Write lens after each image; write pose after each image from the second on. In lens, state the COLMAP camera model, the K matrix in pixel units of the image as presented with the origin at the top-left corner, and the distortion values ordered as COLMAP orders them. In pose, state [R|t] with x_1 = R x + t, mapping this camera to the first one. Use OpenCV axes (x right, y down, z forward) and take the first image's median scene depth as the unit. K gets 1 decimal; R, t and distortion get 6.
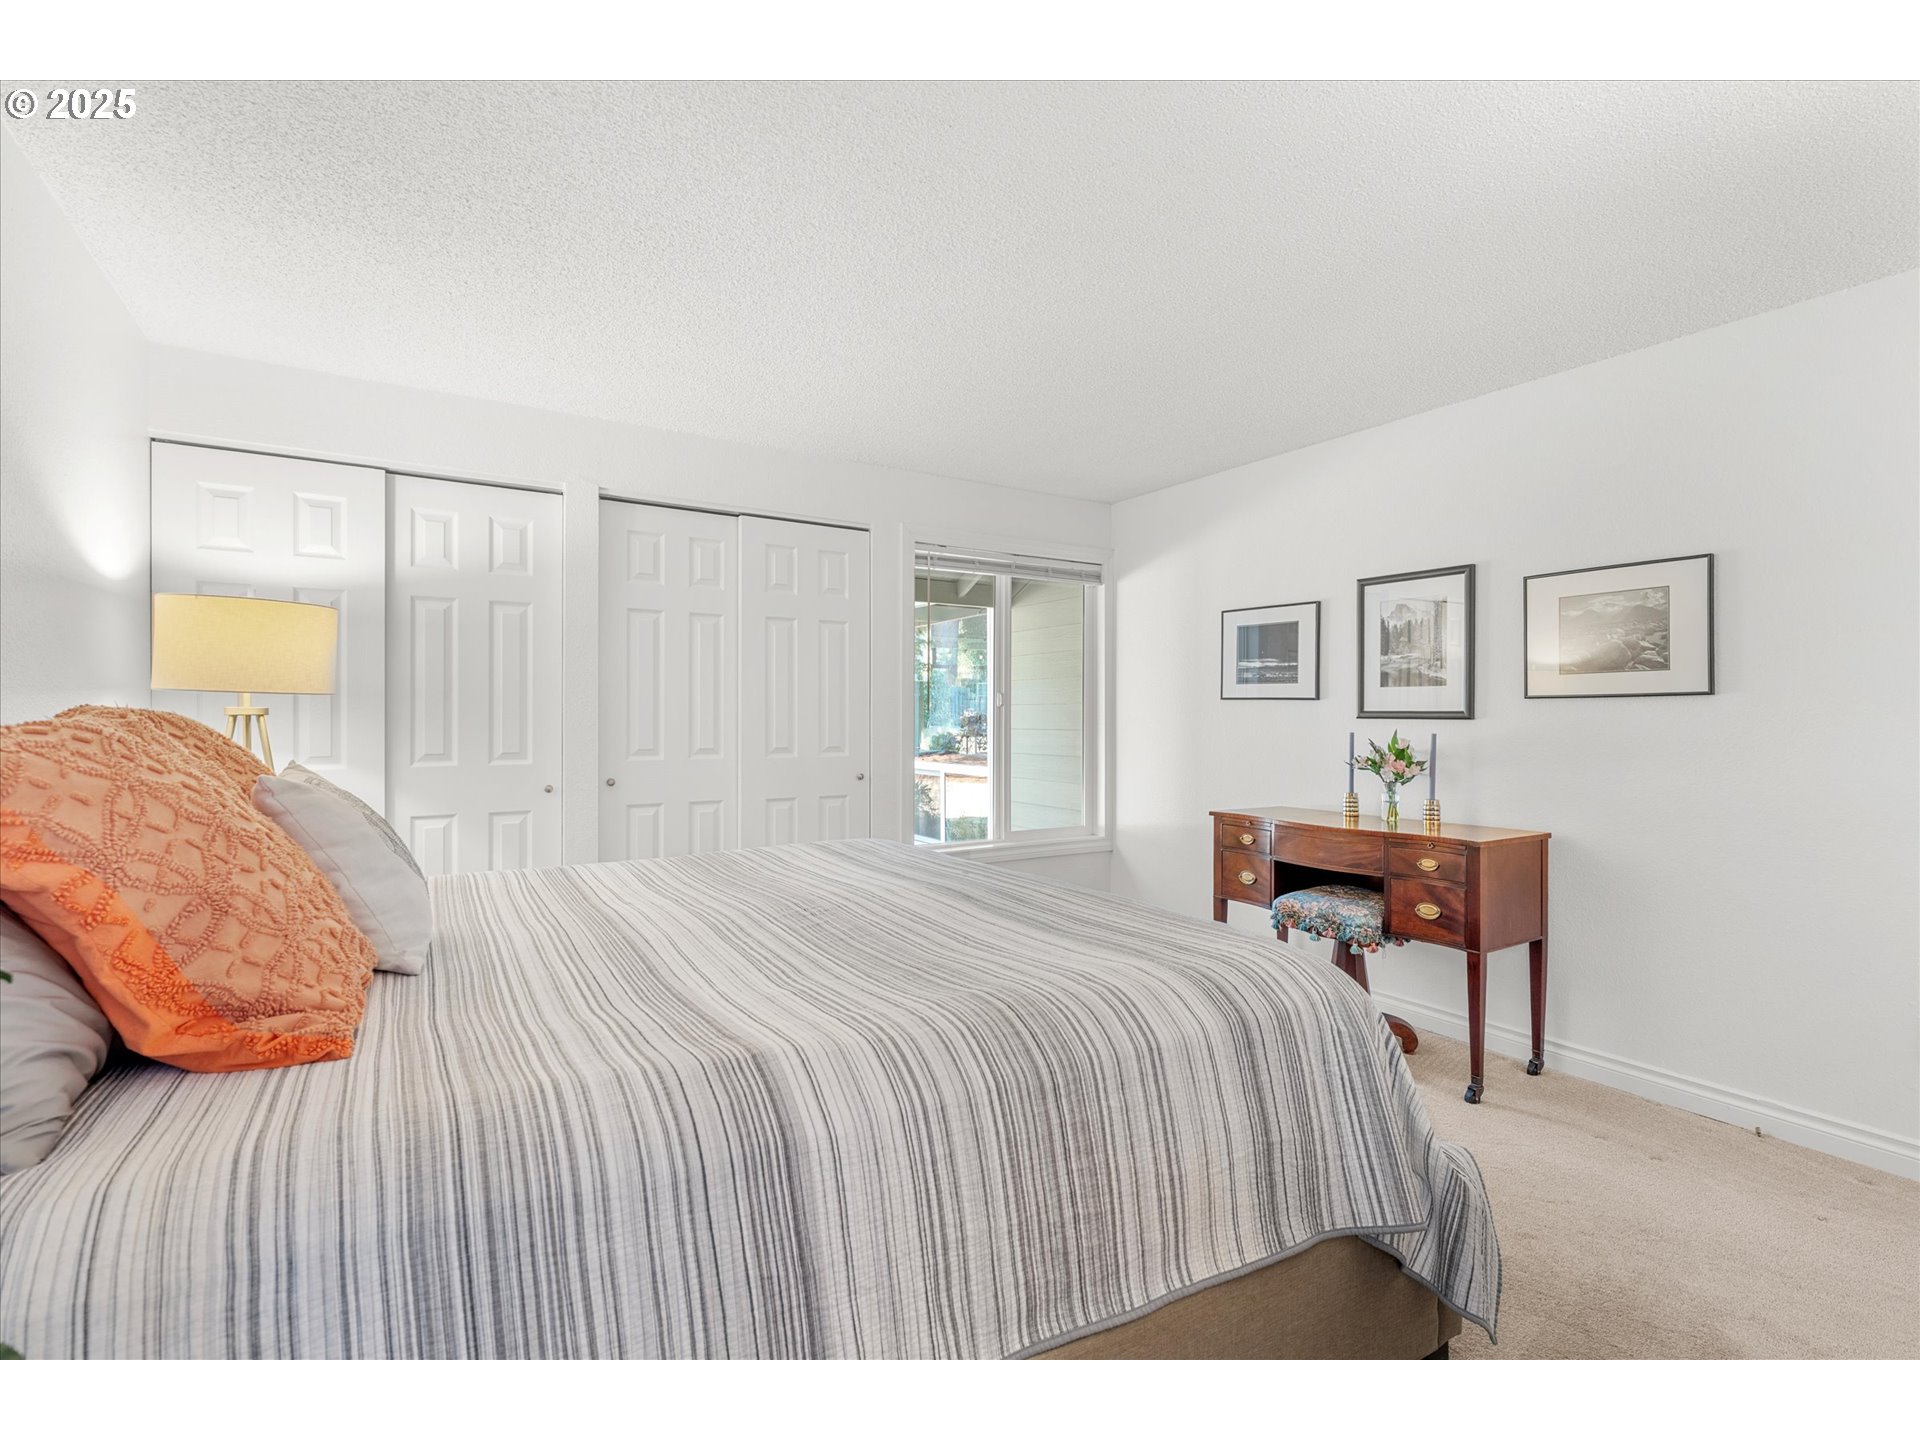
lens RADIAL K [[1066.5, 0, 960.0], [0, 1066.5, 720.0], [0, 0, 1]] dist [-0.000731, 0.000106]
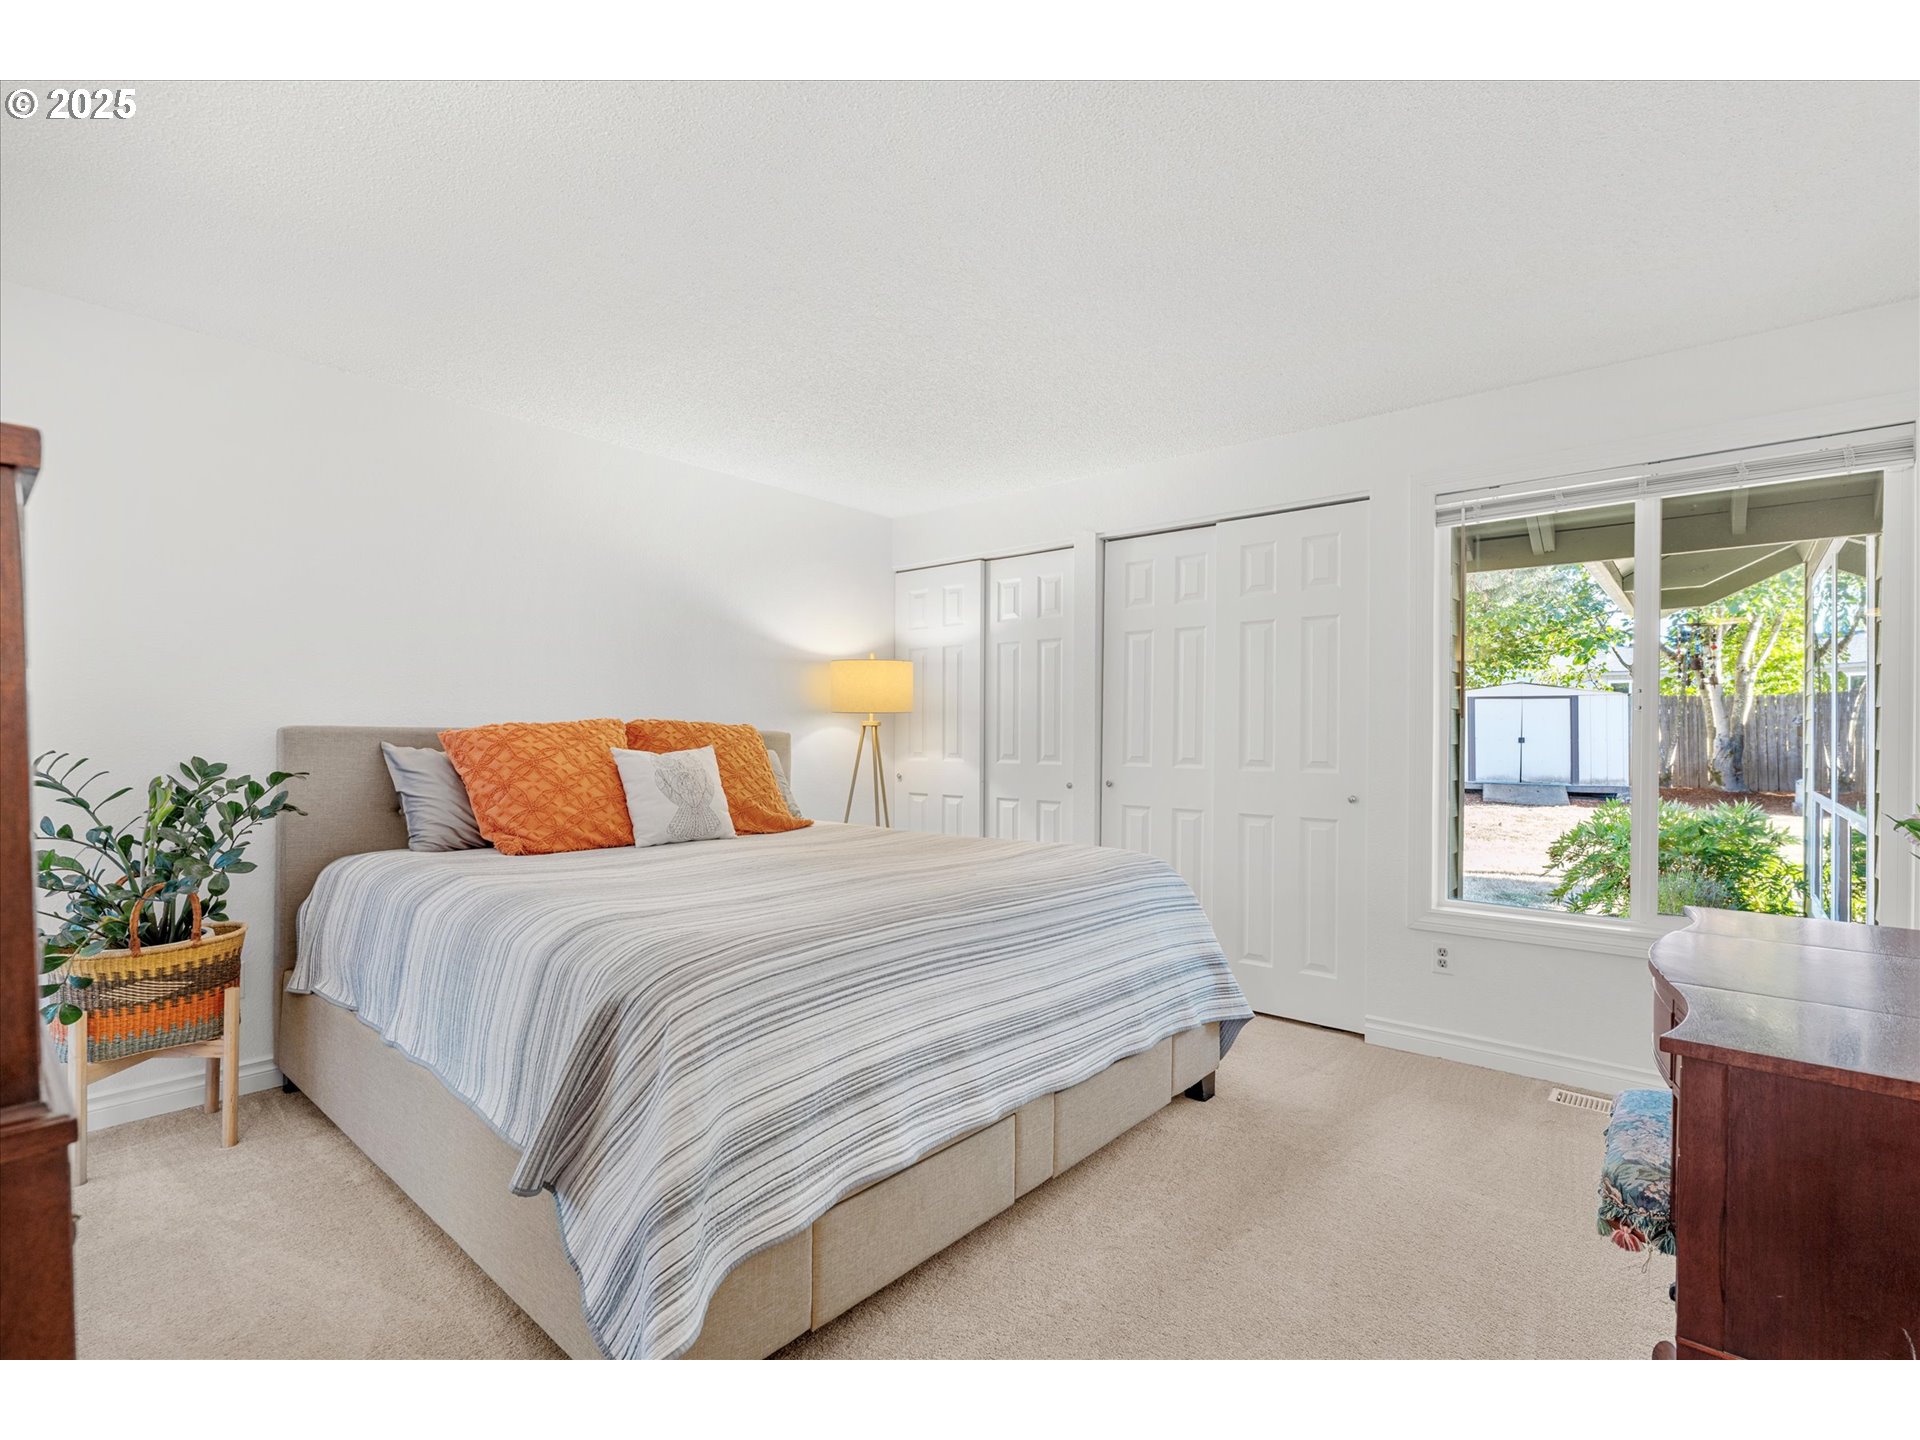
lens RADIAL K [[1302.8, 0, 960.0], [0, 1302.8, 720.0], [0, 0, 1]] dist [0.000963, -0.000749]
pose [[0.034018, -0.006380, -0.999401, 1.049404], [-0.000608, 0.999979, -0.006405, -0.001958], [0.999421, 0.000825, 0.034014, 0.764483]]
